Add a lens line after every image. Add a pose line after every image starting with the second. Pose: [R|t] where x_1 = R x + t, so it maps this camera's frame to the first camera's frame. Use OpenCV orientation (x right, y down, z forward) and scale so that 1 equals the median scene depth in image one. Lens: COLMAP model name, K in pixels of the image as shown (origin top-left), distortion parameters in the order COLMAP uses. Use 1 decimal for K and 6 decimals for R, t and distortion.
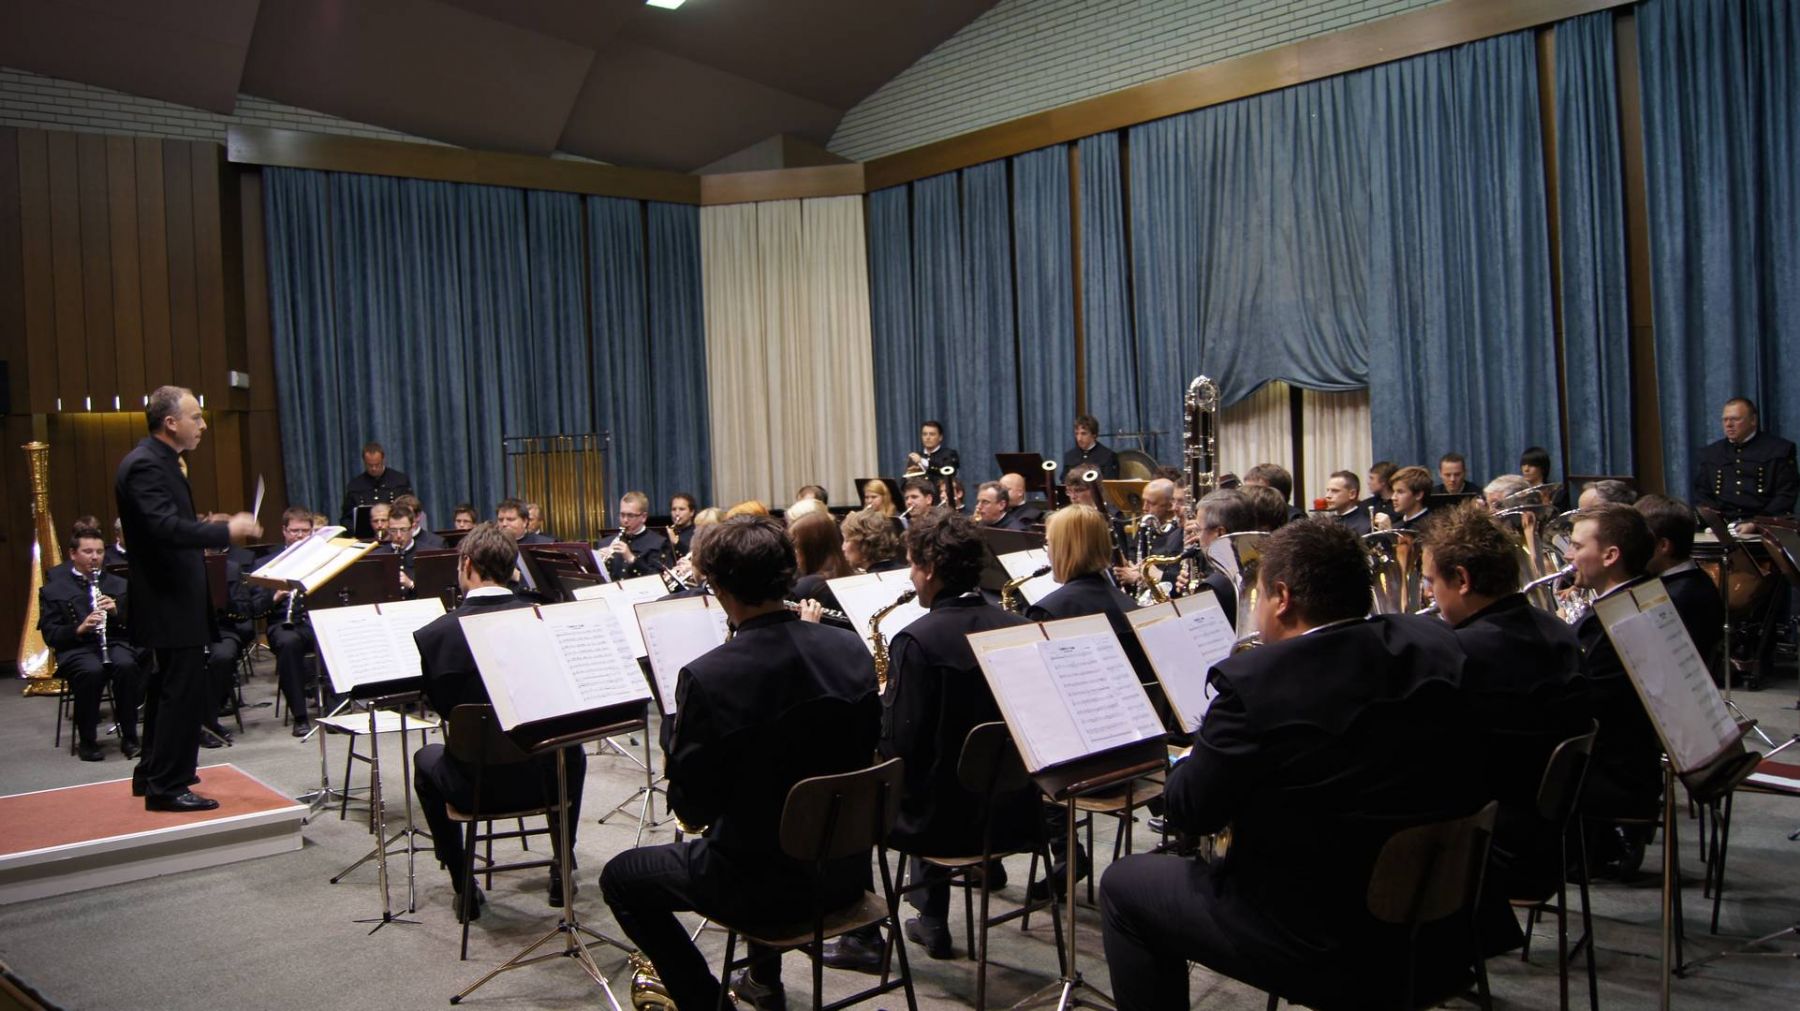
lens RADIAL K [[1379.5, 0, 894.5], [0, 1379.5, 521.6], [0, 0, 1]] dist [-0.086322, 0.014871]
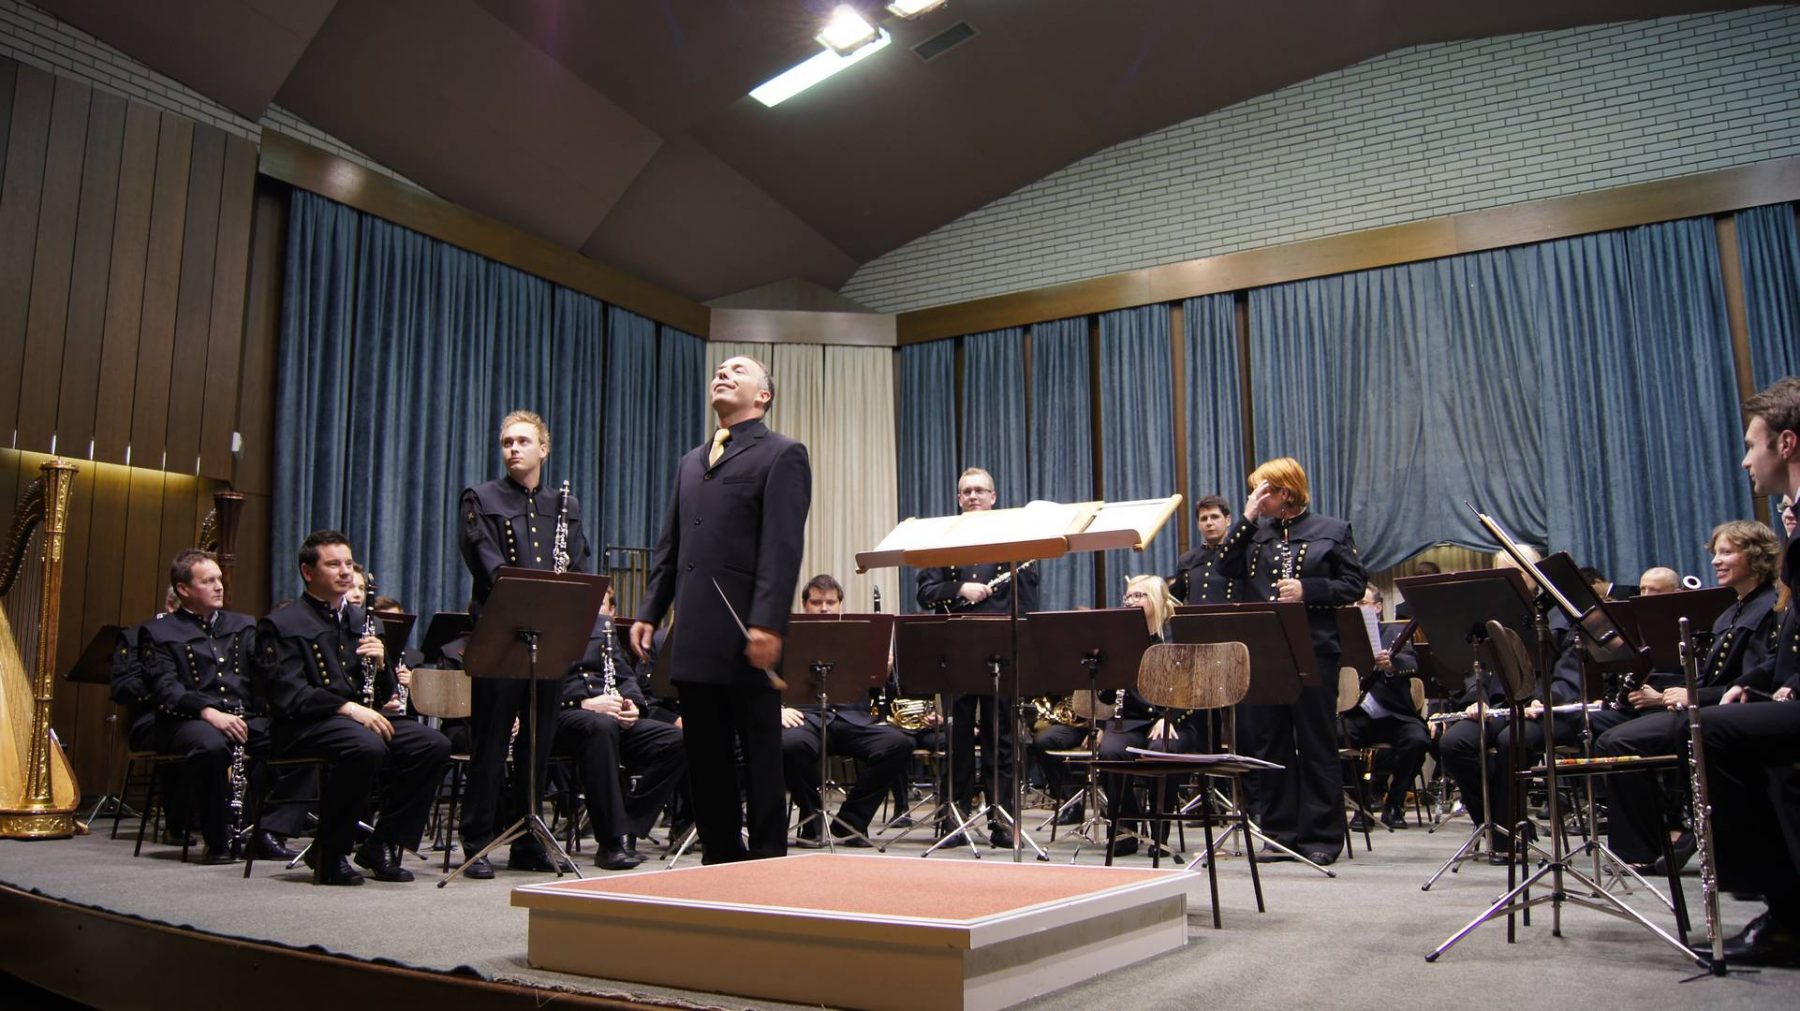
lens RADIAL K [[1379.5, 0, 905.5], [0, 1379.5, 519.7], [0, 0, 1]] dist [-0.086322, 0.014871]
pose [[0.954812, 0.080427, 0.286123, -0.361087], [-0.020466, 0.978198, -0.206665, 0.087595], [-0.296506, 0.191471, 0.935640, 0.205386]]
